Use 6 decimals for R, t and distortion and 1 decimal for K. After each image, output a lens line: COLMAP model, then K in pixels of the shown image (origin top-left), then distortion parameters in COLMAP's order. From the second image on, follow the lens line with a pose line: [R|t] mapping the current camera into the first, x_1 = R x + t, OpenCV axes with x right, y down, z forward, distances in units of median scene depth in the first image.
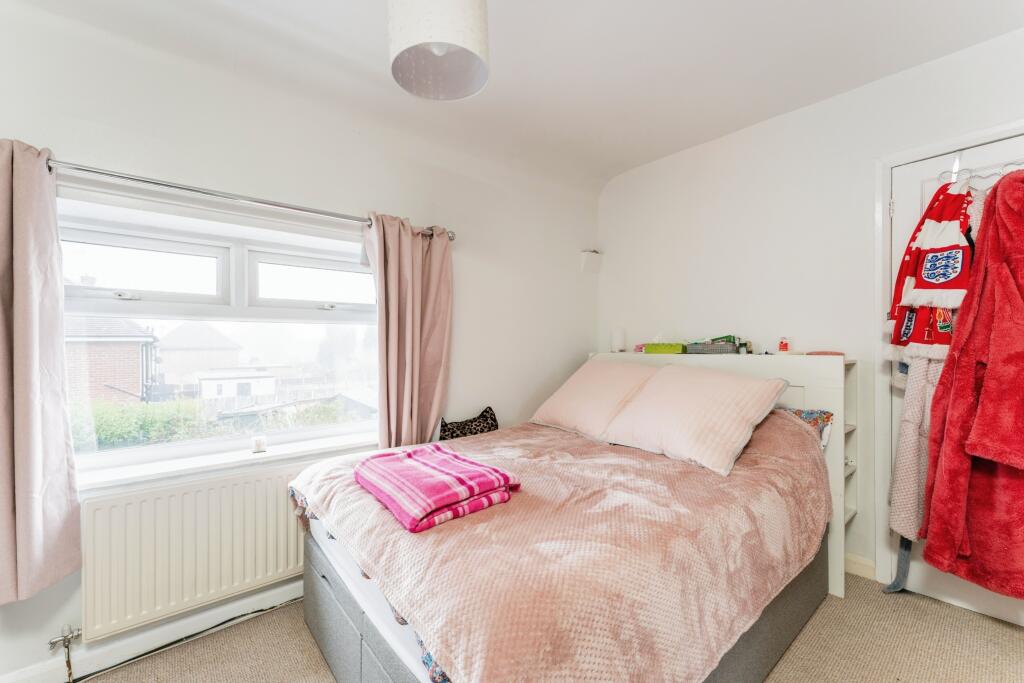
lens RADIAL K [[427.2, 0, 506.5], [0, 427.2, 344.2], [0, 0, 1]] dist [-0.008263, 0.001357]
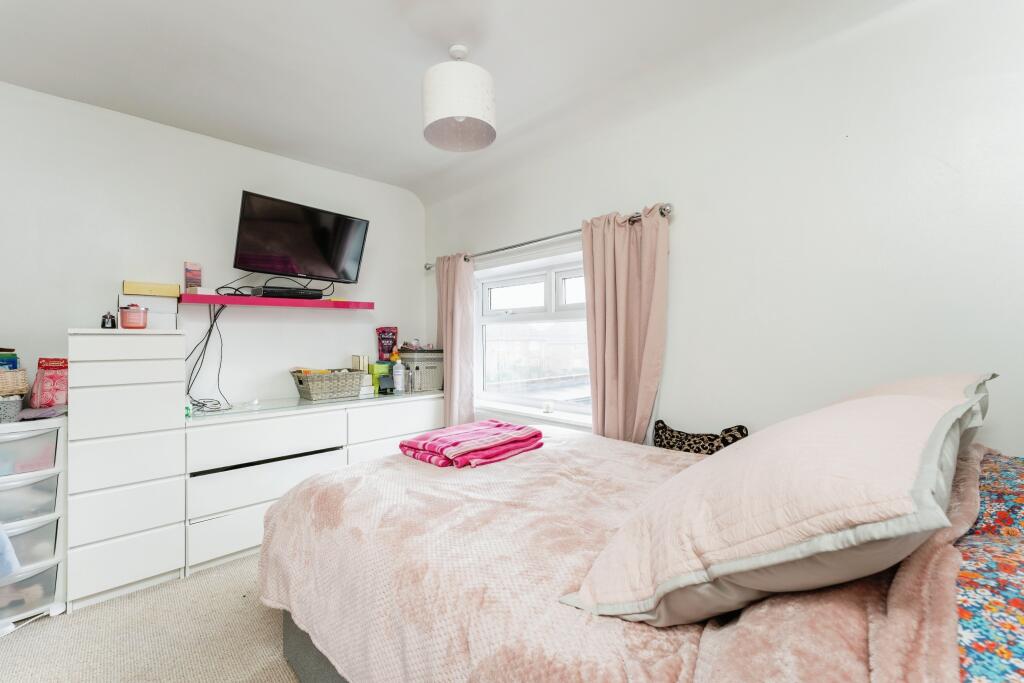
lens RADIAL K [[427.2, 0, 506.6], [0, 427.2, 339.8], [0, 0, 1]] dist [-0.008263, 0.001357]
pose [[0.061629, 0.002677, -0.998096, 0.816489], [0.007833, 0.999964, 0.003166, 0.000231], [0.998068, -0.008013, 0.061606, 0.736138]]
